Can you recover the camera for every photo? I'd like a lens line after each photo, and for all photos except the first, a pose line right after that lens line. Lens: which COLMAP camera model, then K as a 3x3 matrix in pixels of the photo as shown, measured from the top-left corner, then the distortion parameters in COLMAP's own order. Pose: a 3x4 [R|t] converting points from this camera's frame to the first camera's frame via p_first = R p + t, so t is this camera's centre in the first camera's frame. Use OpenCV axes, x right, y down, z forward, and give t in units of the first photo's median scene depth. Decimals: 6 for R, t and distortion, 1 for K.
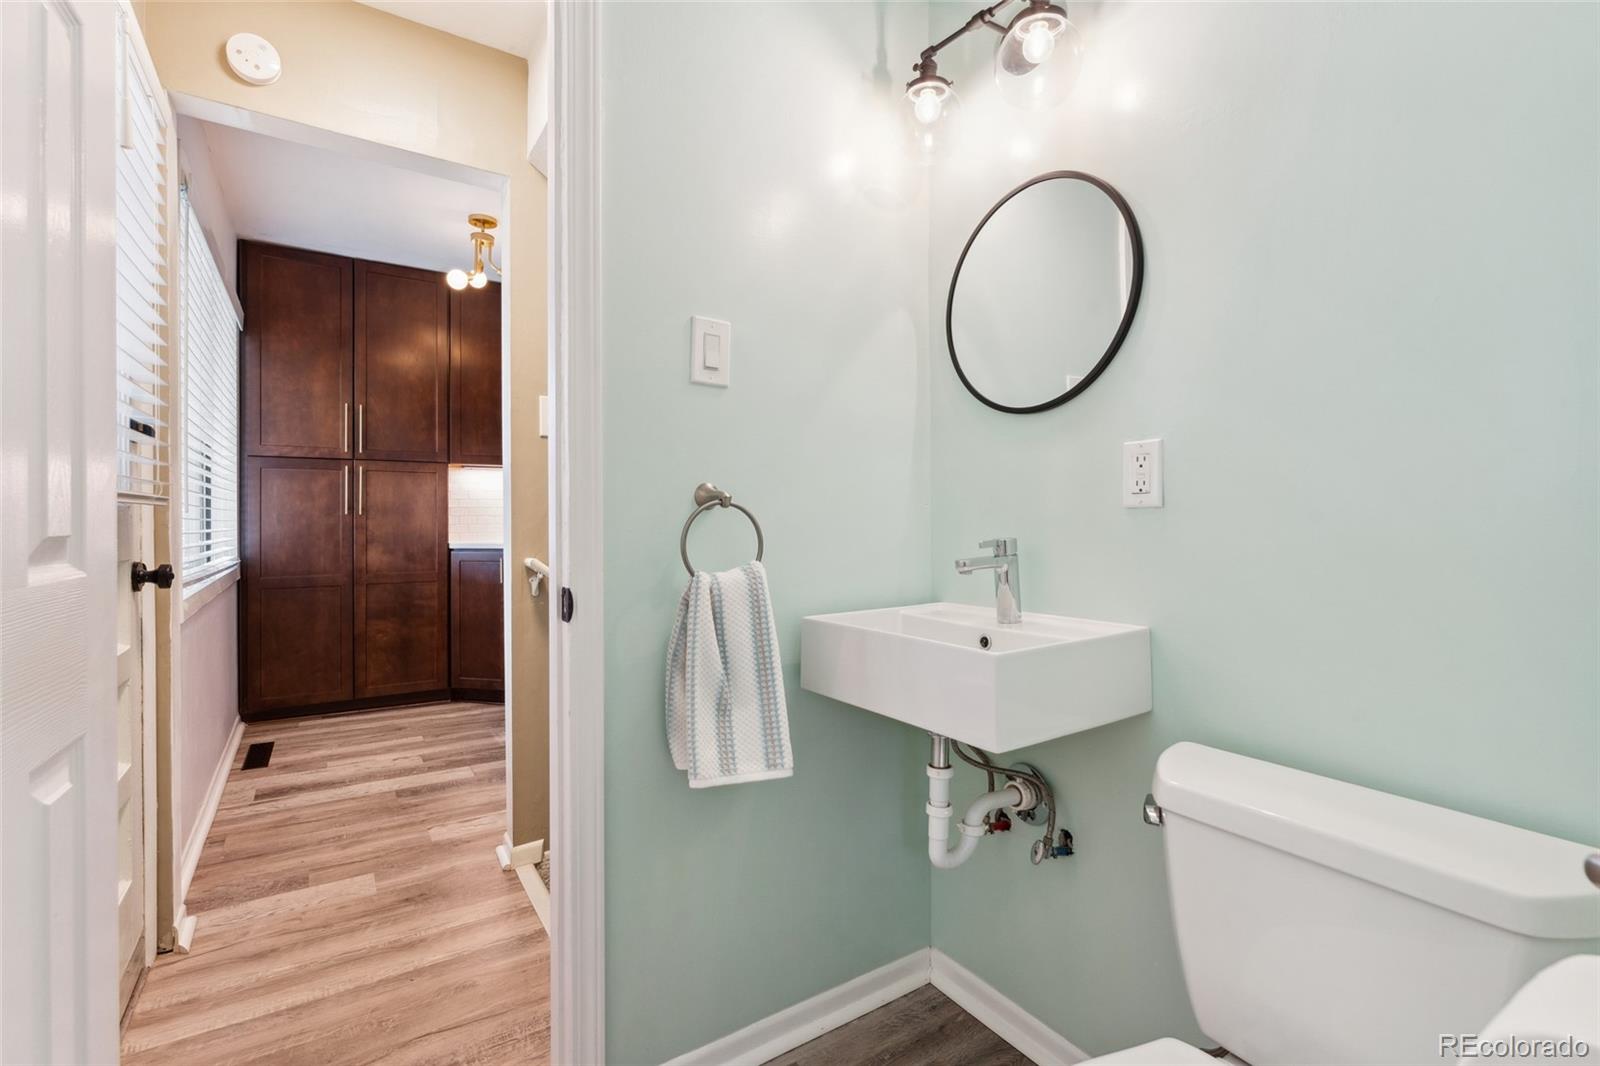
lens RADIAL K [[731.2, 0, 800.0], [0, 731.2, 533.0], [0, 0, 1]] dist [0.002619, 0.000308]
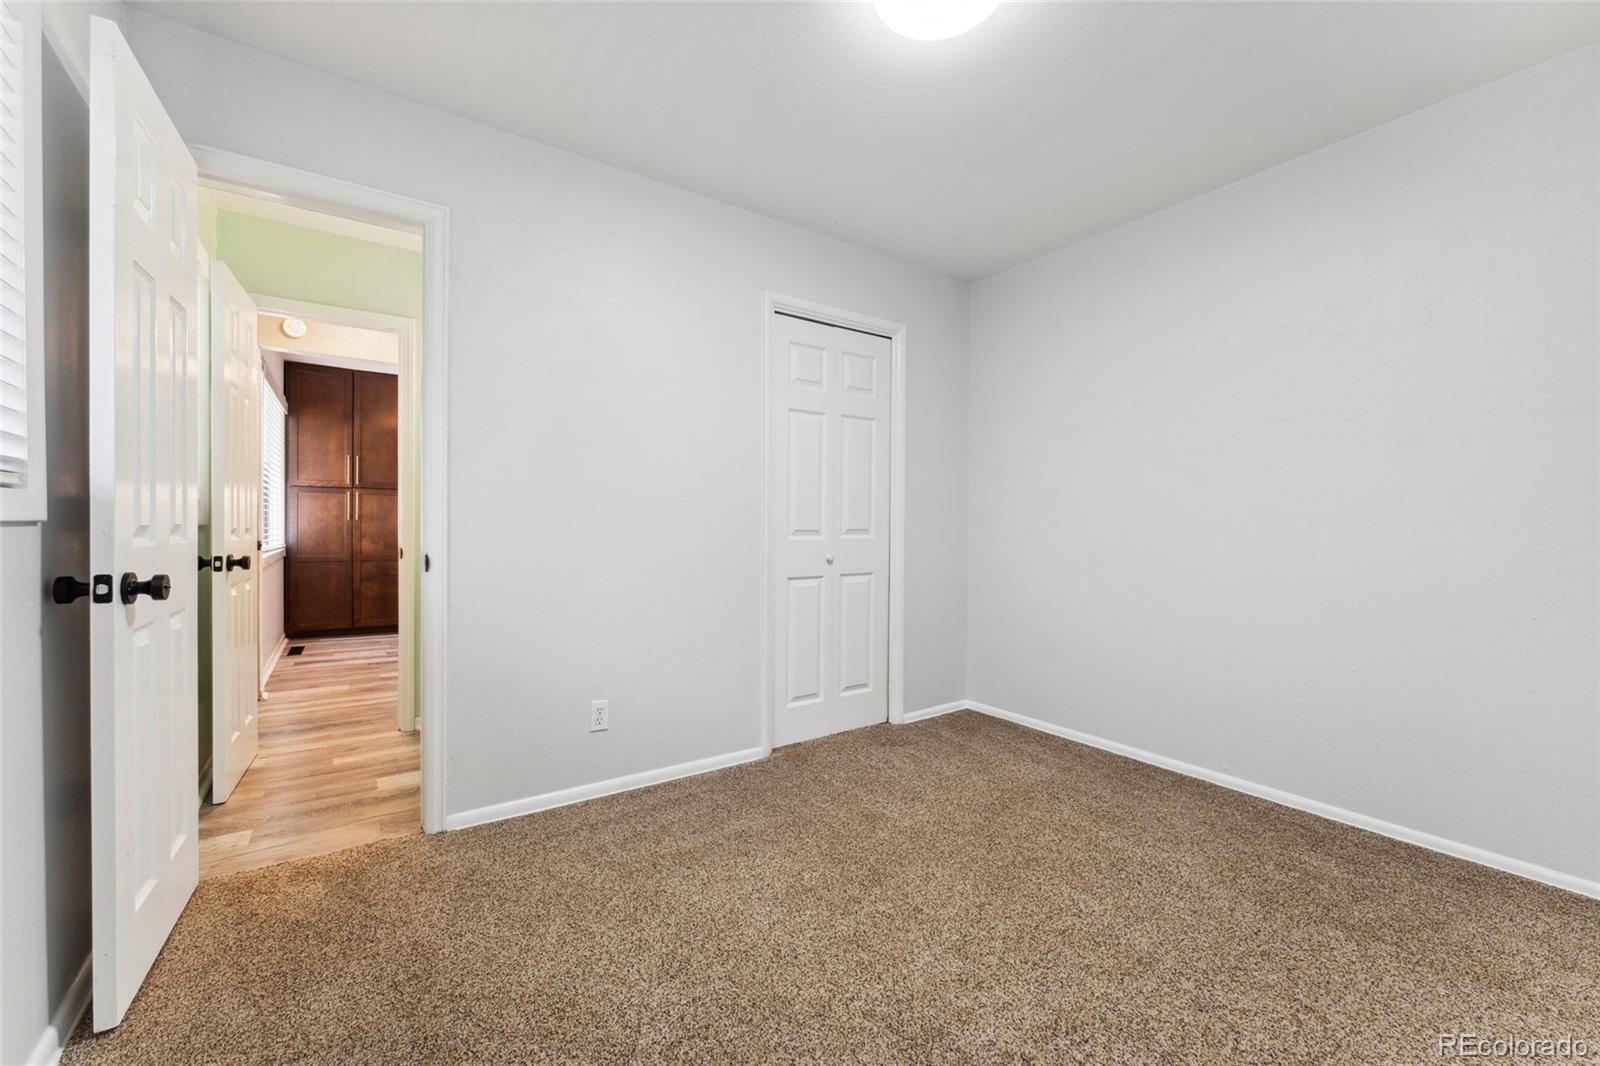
lens RADIAL K [[644.6, 0, 800.0], [0, 644.6, 533.0], [0, 0, 1]] dist [-0.000494, -0.000048]
pose [[0.999667, 0.001926, 0.025719, 0.405035], [-0.001851, 0.999994, -0.002929, 0.007665], [-0.025724, 0.002880, 0.999665, -0.543972]]
